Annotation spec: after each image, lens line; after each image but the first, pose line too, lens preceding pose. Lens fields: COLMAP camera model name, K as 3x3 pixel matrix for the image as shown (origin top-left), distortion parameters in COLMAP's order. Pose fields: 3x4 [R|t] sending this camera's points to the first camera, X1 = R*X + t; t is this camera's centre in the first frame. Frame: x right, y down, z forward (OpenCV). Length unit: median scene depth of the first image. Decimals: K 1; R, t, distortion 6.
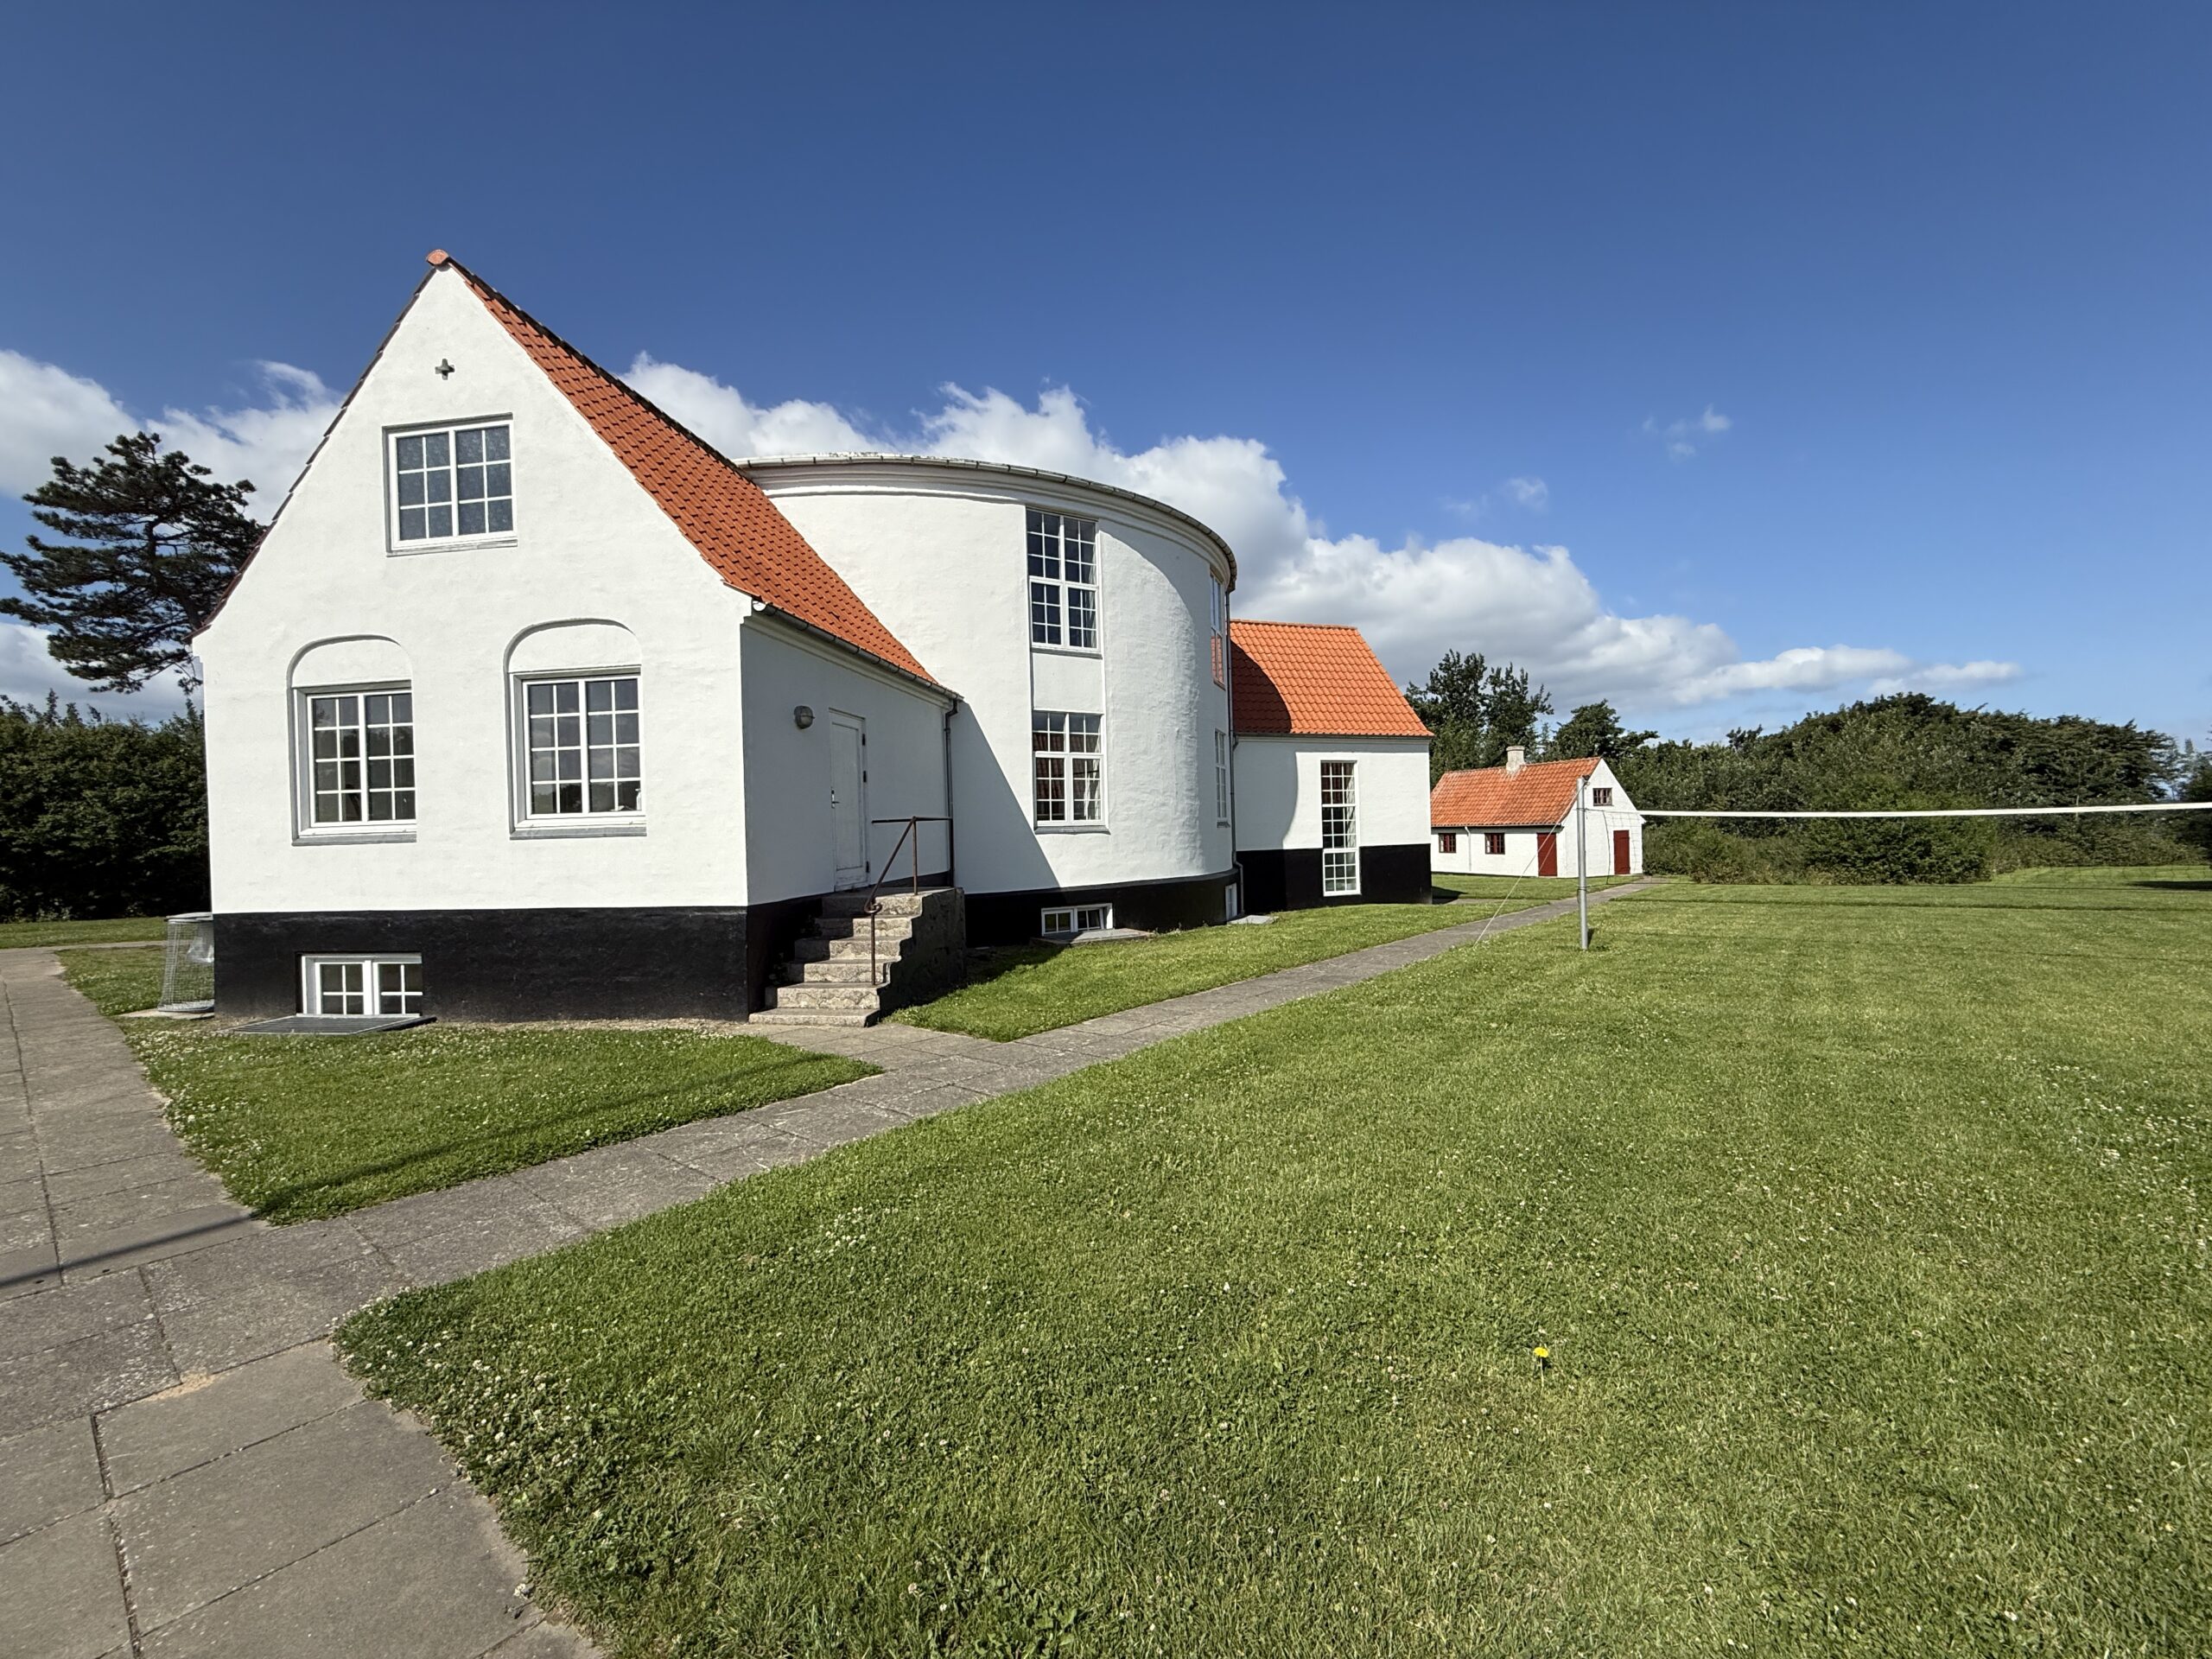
lens RADIAL K [[872.5, 0, 1108.1], [0, 872.5, 822.7], [0, 0, 1]] dist [-0.000965, -0.000154]
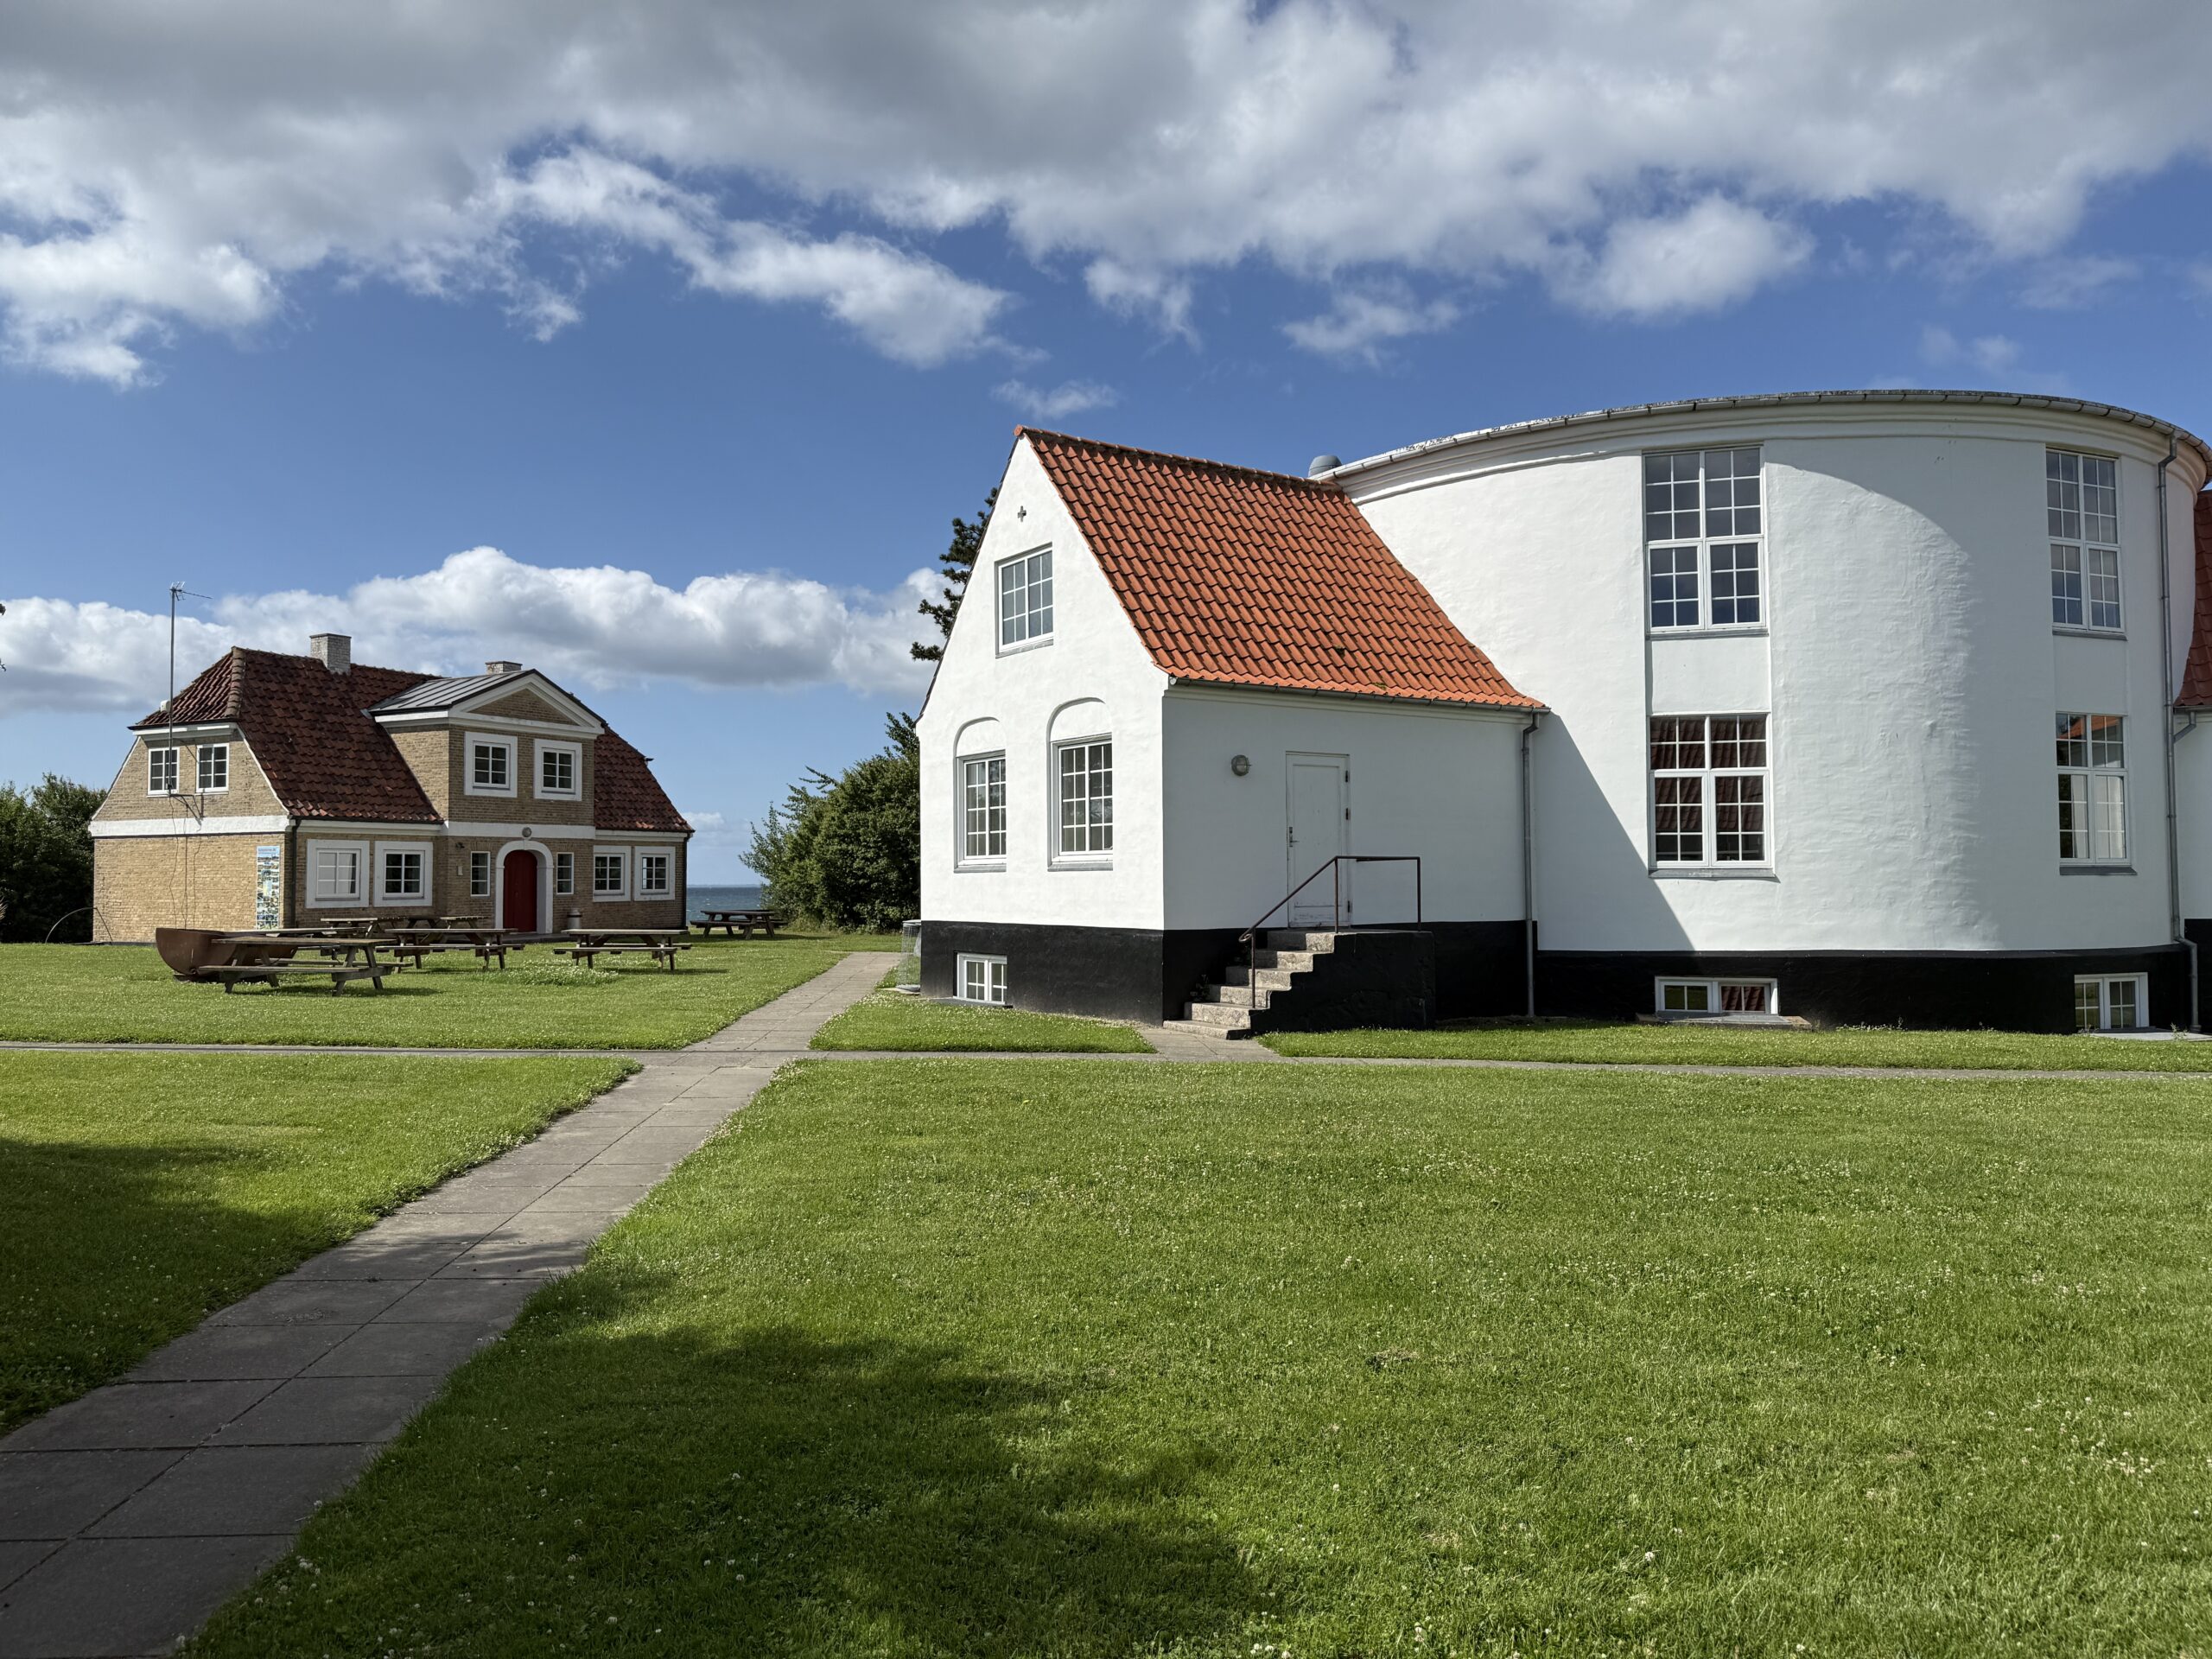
lens RADIAL K [[1564.9, 0, 1106.0], [0, 1564.9, 829.5], [0, 0, 1]] dist [0.000241, -0.001088]
pose [[0.666089, -0.001459, -0.745871, 0.630338], [-0.009407, 0.999902, -0.010357, -0.011059], [0.745813, 0.013915, 0.666010, -0.275044]]
